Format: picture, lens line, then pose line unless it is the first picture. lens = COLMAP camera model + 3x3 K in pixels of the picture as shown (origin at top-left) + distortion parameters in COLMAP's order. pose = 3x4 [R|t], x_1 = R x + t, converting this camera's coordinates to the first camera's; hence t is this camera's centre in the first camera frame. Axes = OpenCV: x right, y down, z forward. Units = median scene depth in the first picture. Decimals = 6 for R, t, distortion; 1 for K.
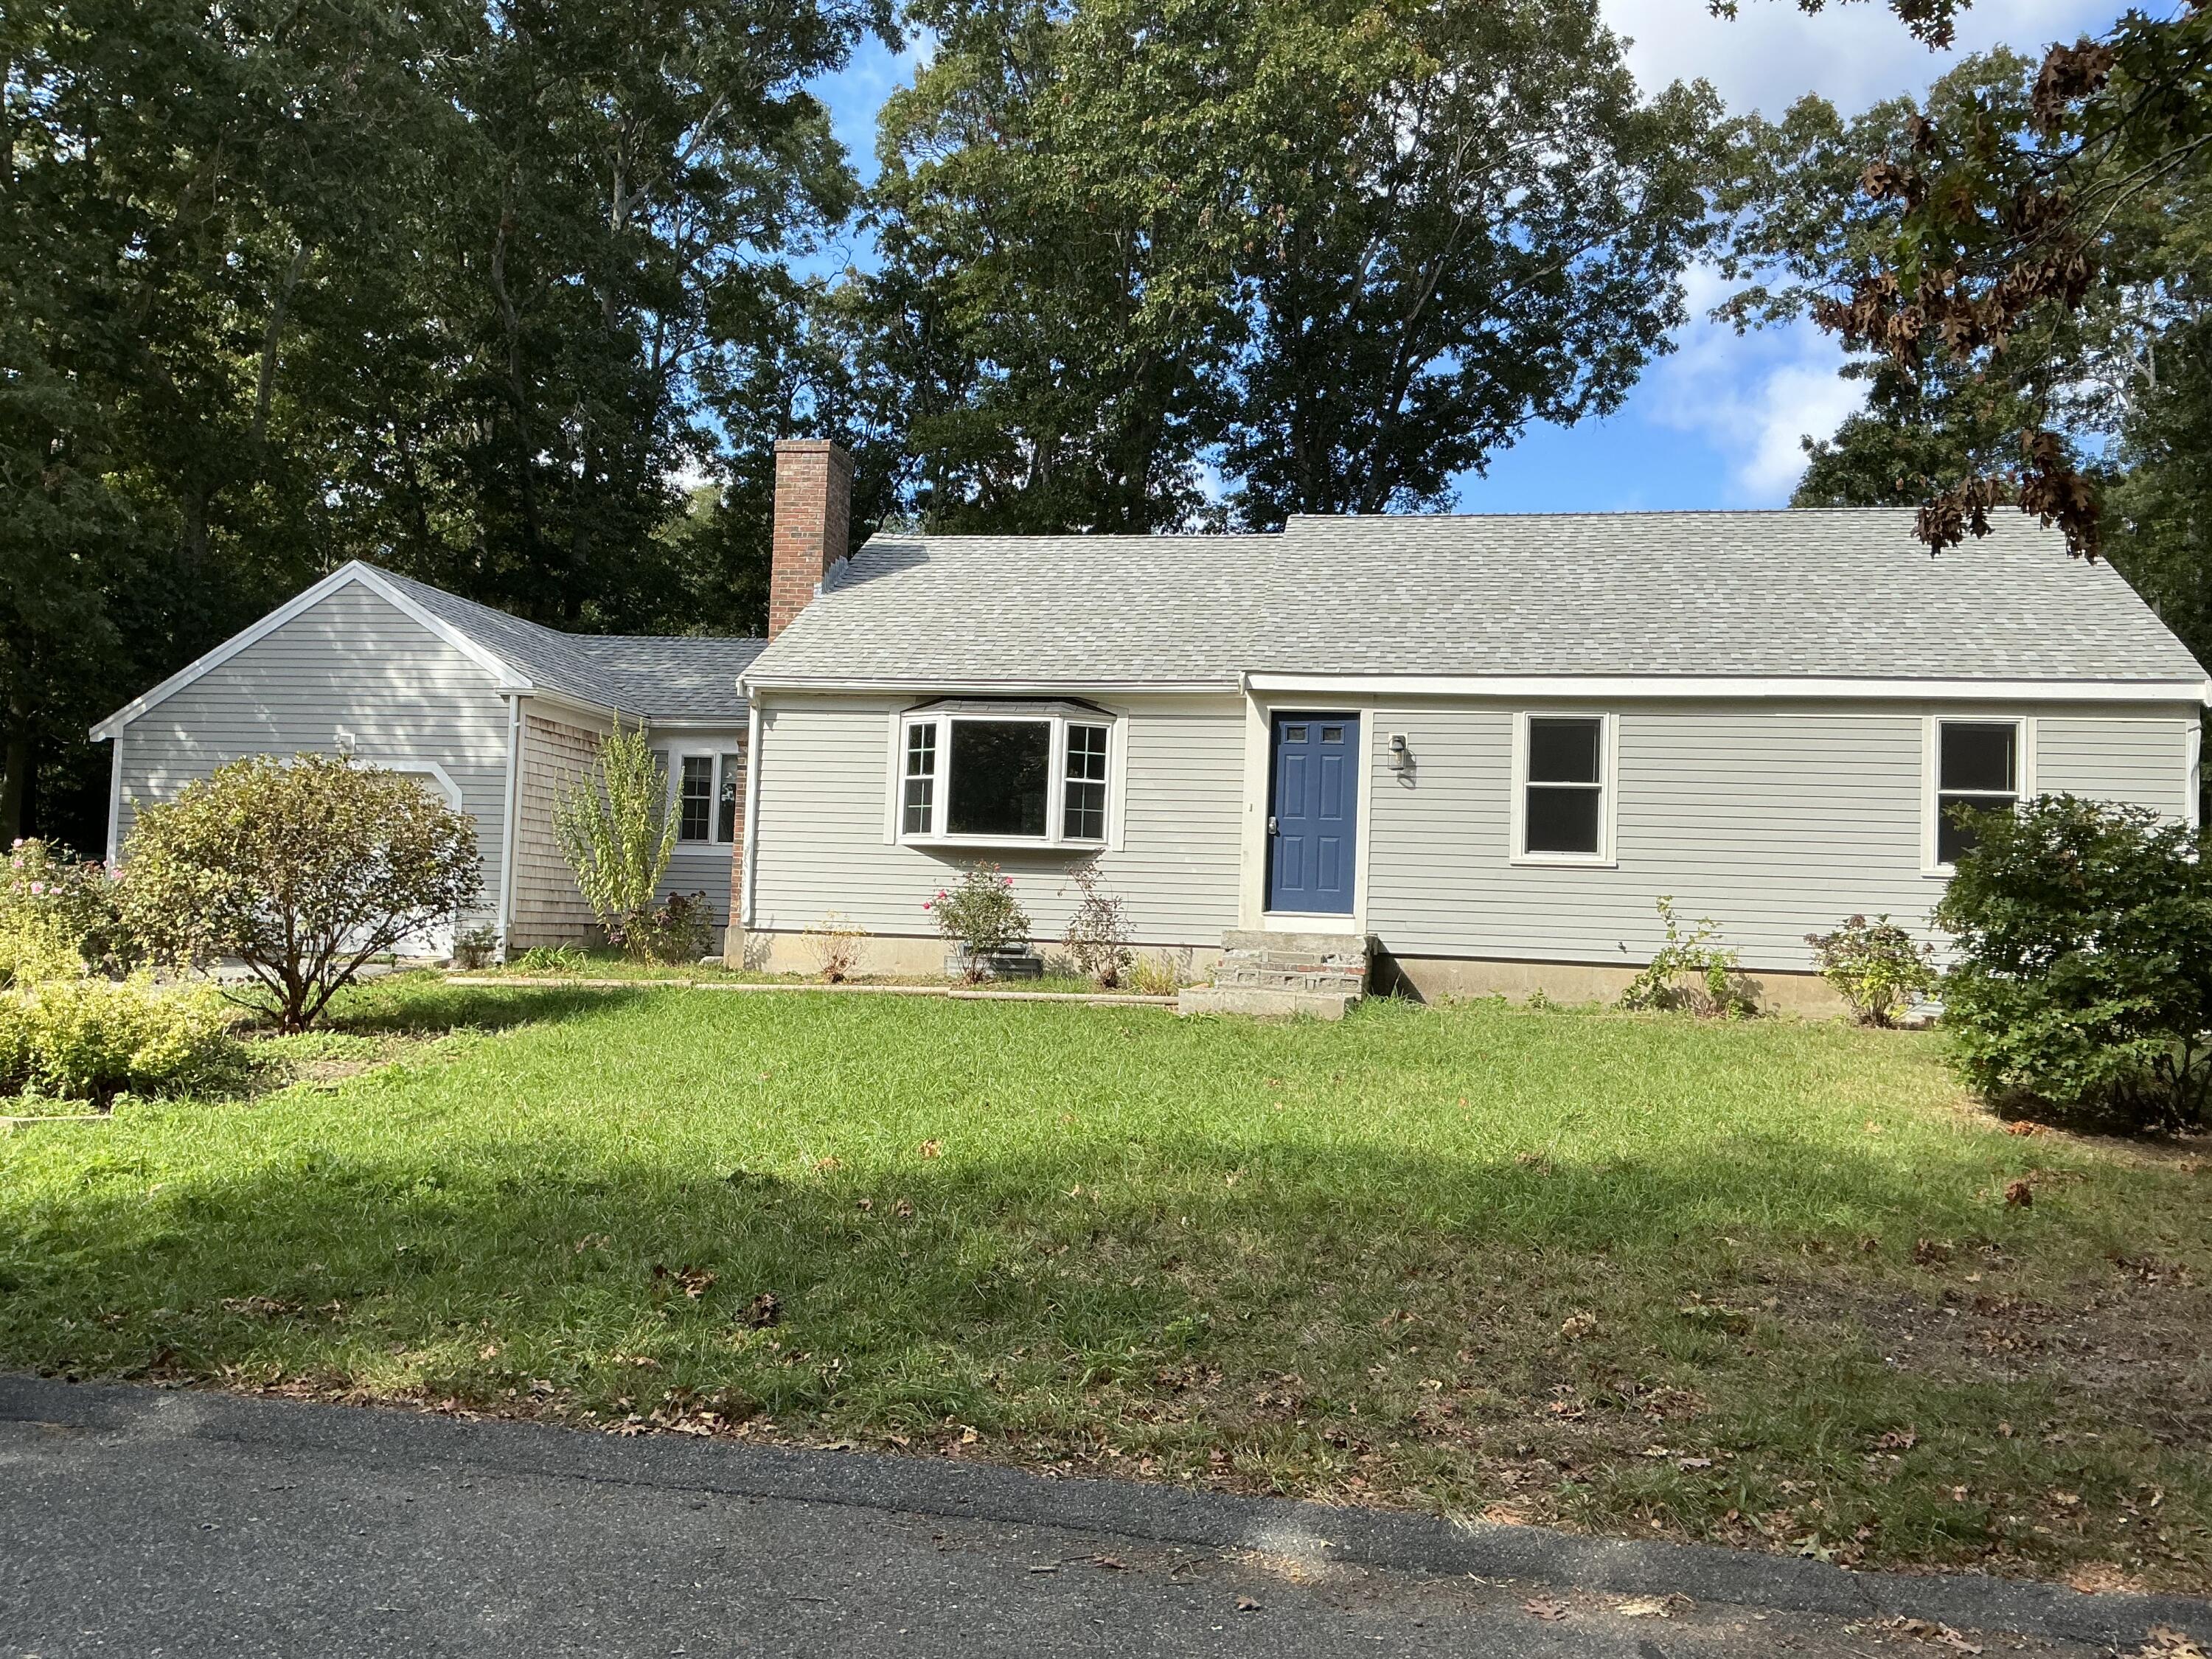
lens RADIAL K [[1847.2, 0, 1109.5], [0, 1847.2, 822.6], [0, 0, 1]] dist [0.034992, -0.065938]
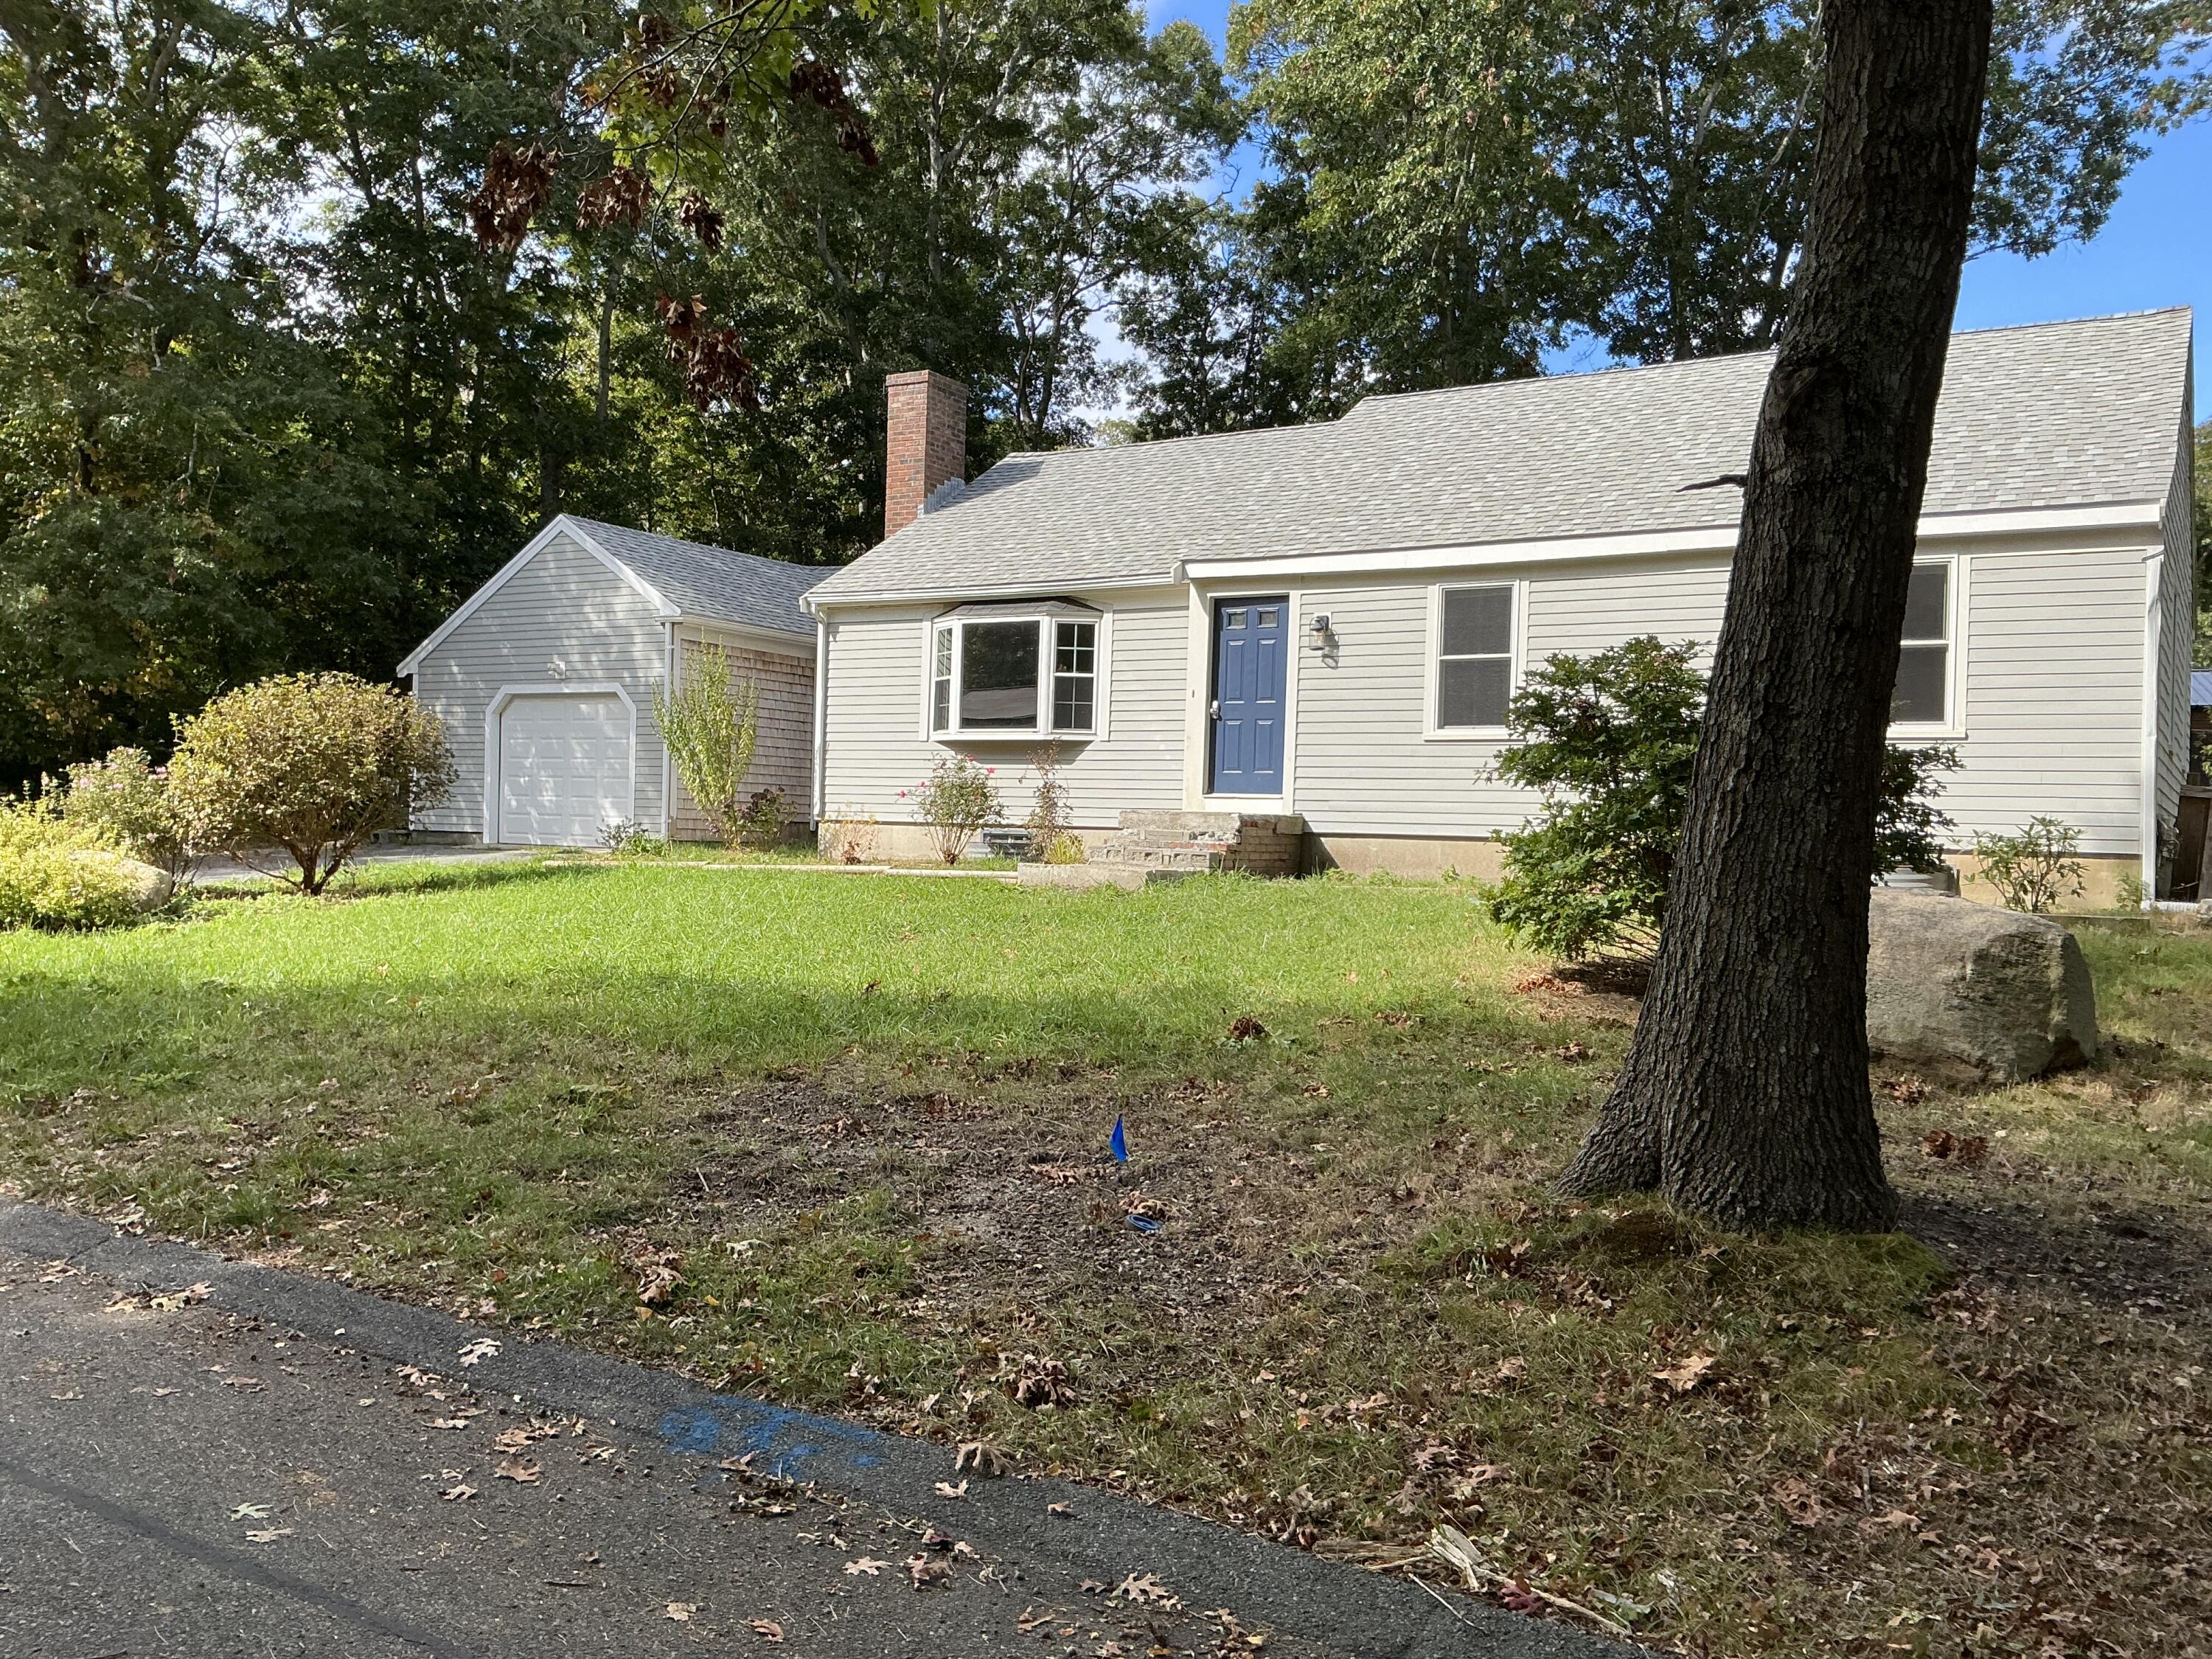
lens RADIAL K [[1847.2, 0, 1103.4], [0, 1847.2, 834.6], [0, 0, 1]] dist [0.034992, -0.065938]
pose [[0.935449, -0.011233, -0.353283, 0.373996], [0.028653, 0.998615, 0.044117, 0.022357], [0.352298, -0.051392, 0.934476, 0.013979]]
